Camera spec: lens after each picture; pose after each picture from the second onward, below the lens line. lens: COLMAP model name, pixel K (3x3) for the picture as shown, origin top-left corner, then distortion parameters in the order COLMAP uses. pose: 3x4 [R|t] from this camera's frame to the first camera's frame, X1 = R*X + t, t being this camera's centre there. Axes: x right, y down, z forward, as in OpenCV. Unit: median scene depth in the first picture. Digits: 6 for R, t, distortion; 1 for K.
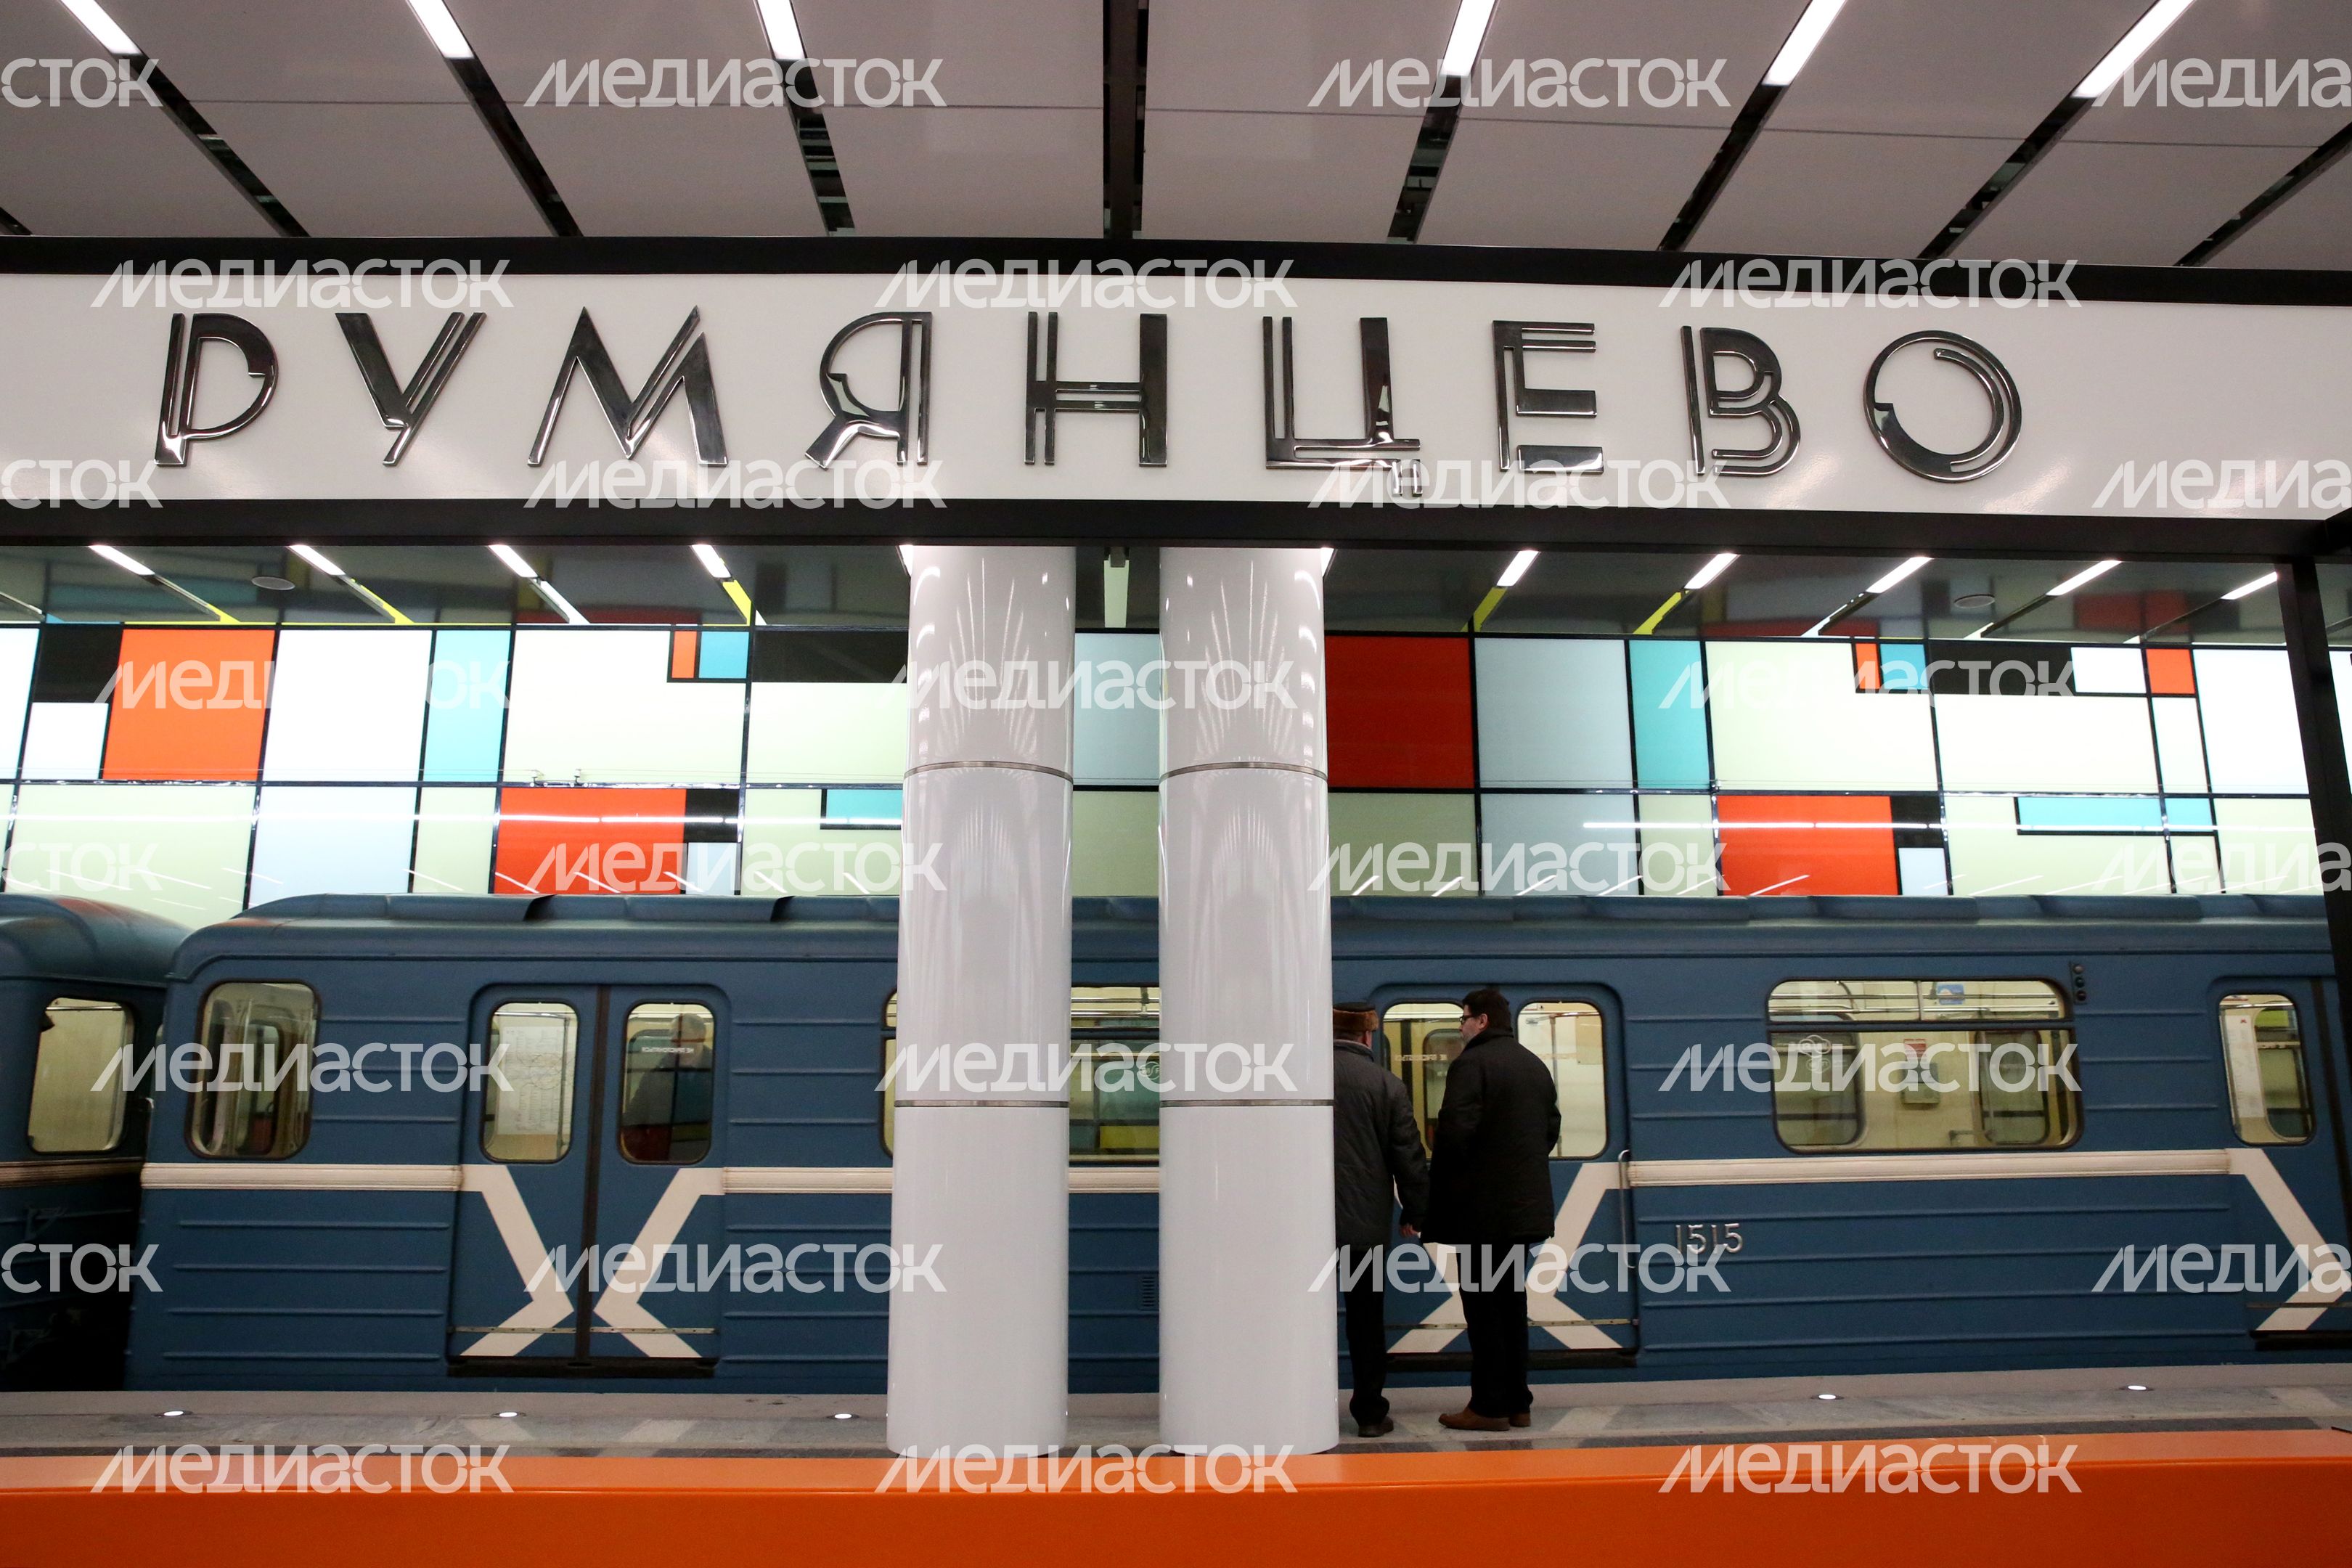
lens RADIAL K [[1518.3, 0, 1173.7], [0, 1518.3, 812.9], [0, 0, 1]] dist [-0.019316, 0.000850]
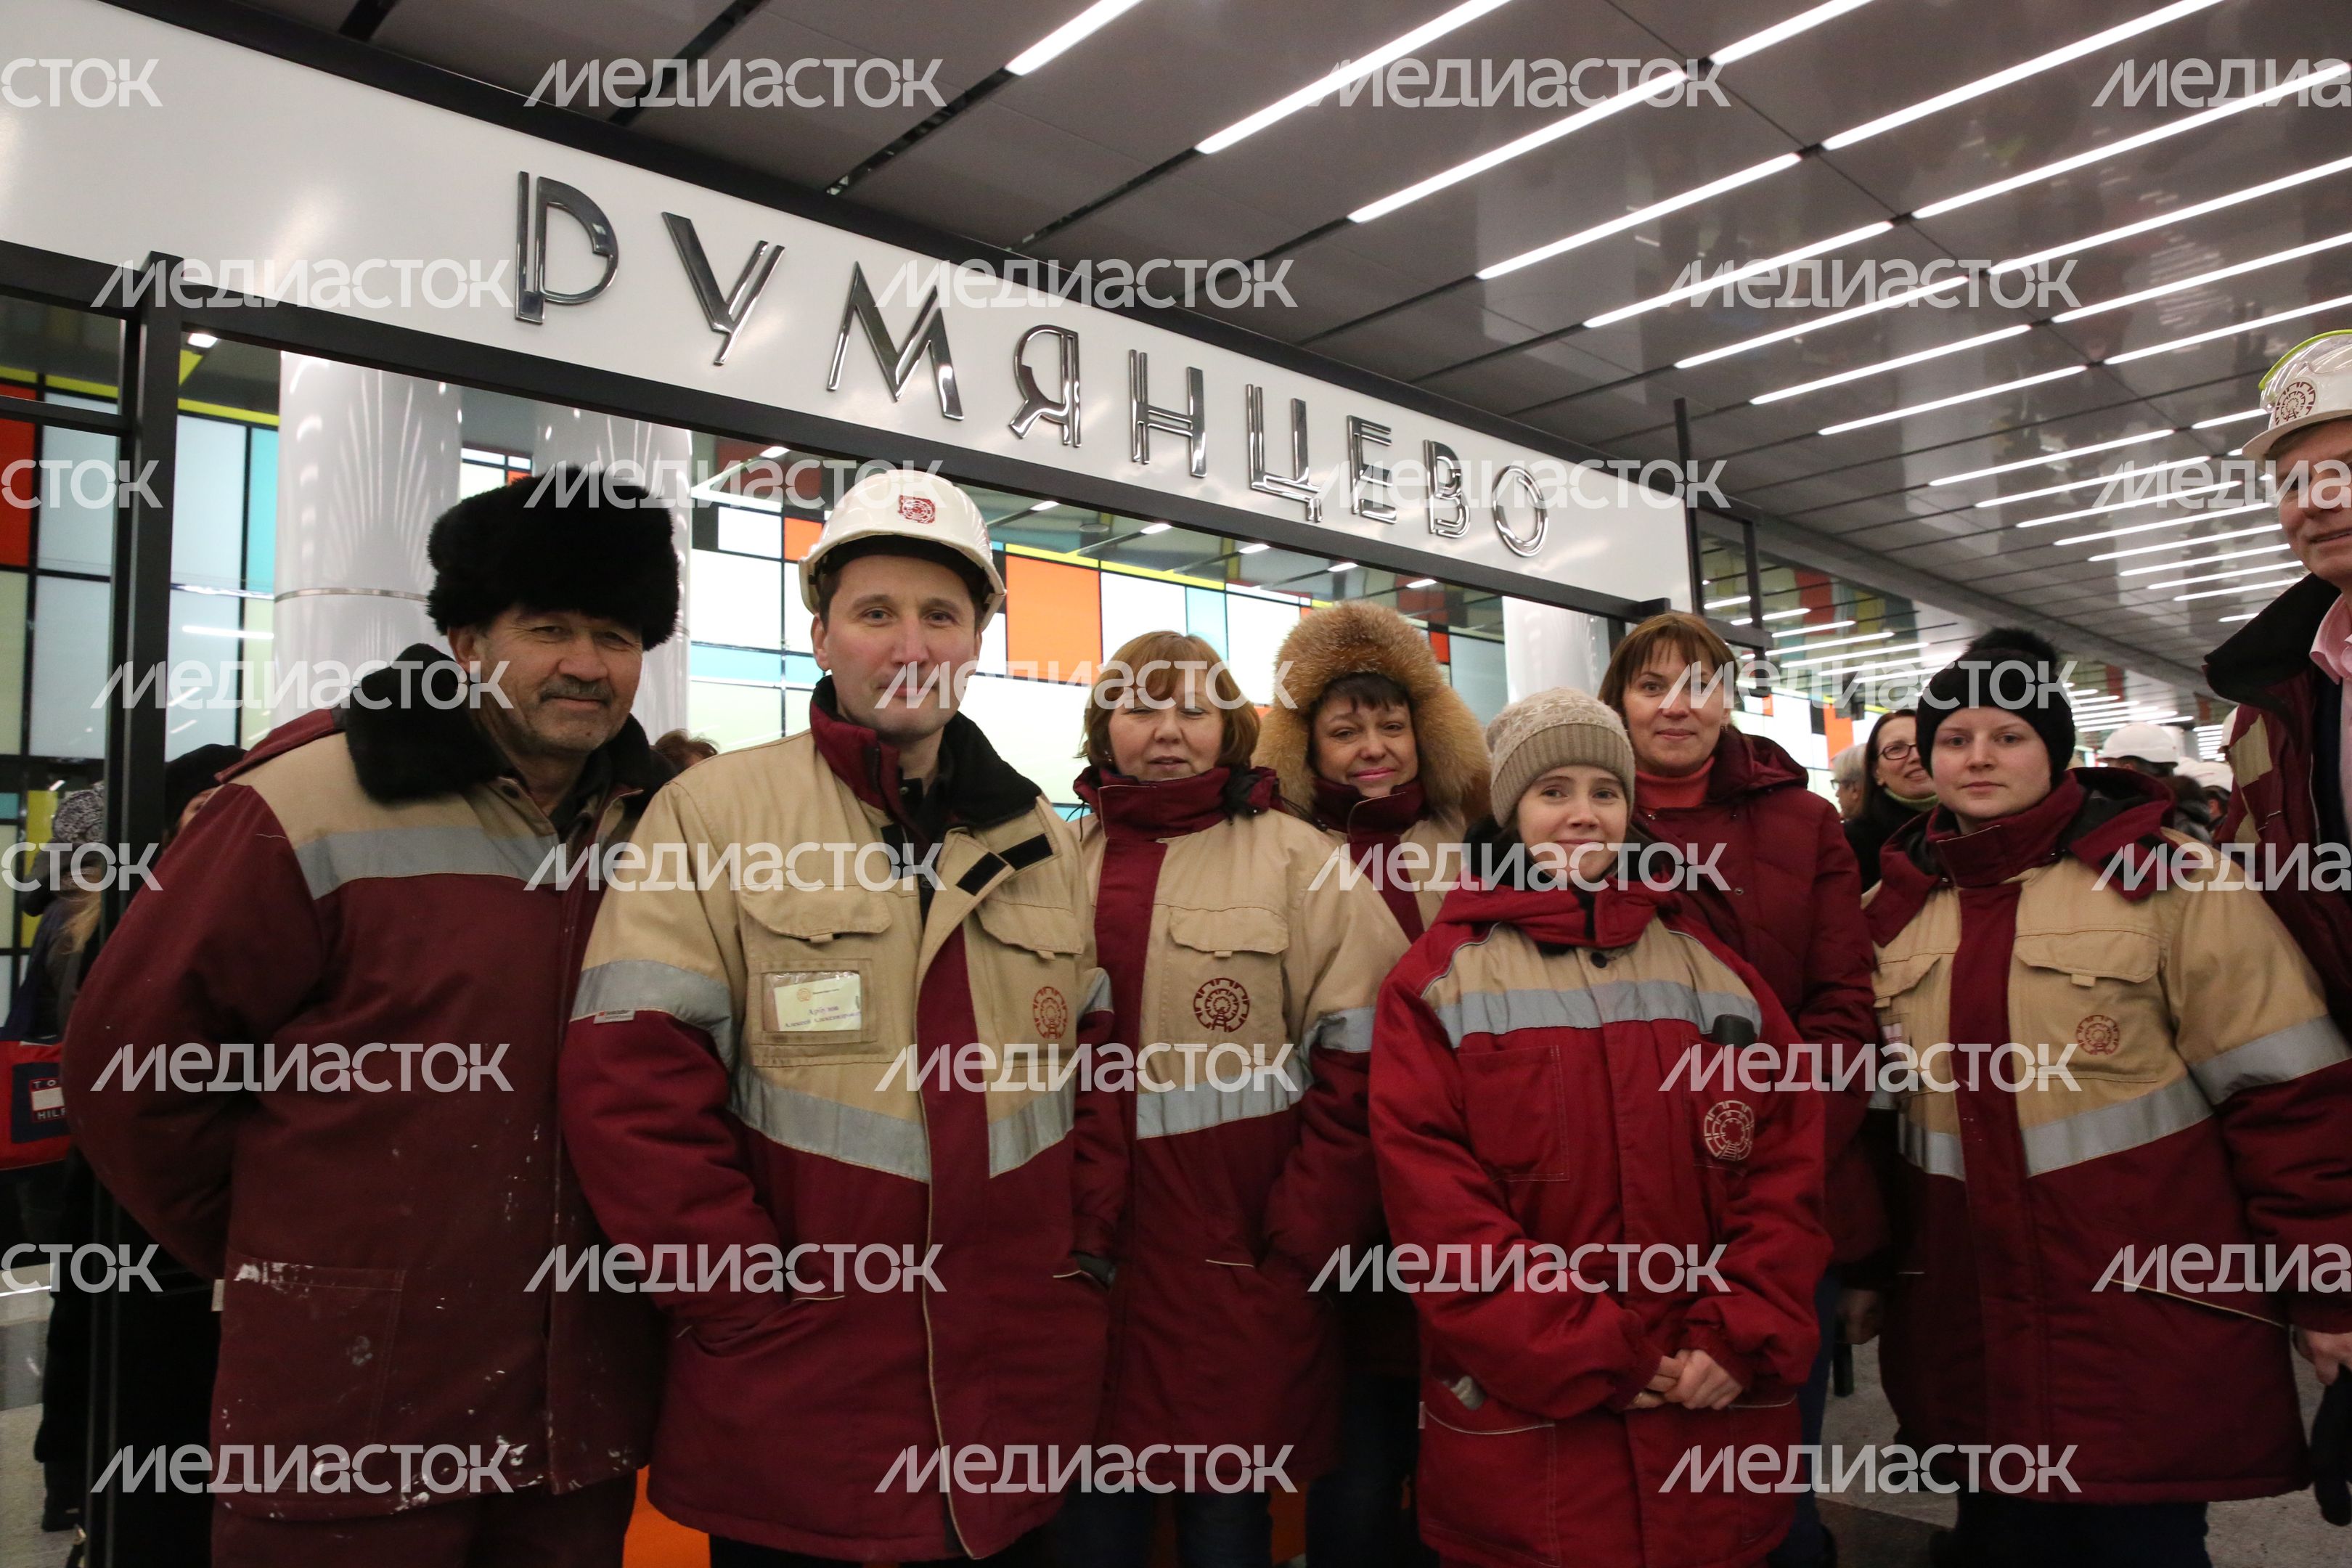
lens RADIAL K [[1587.4, 0, 1143.3], [0, 1587.4, 782.8], [0, 0, 1]] dist [-0.072590, -0.000702]
pose [[0.762973, 0.044554, 0.644893, -1.011768], [-0.090901, 0.995104, 0.038797, 0.011797], [-0.640007, -0.088222, 0.763288, -0.150887]]
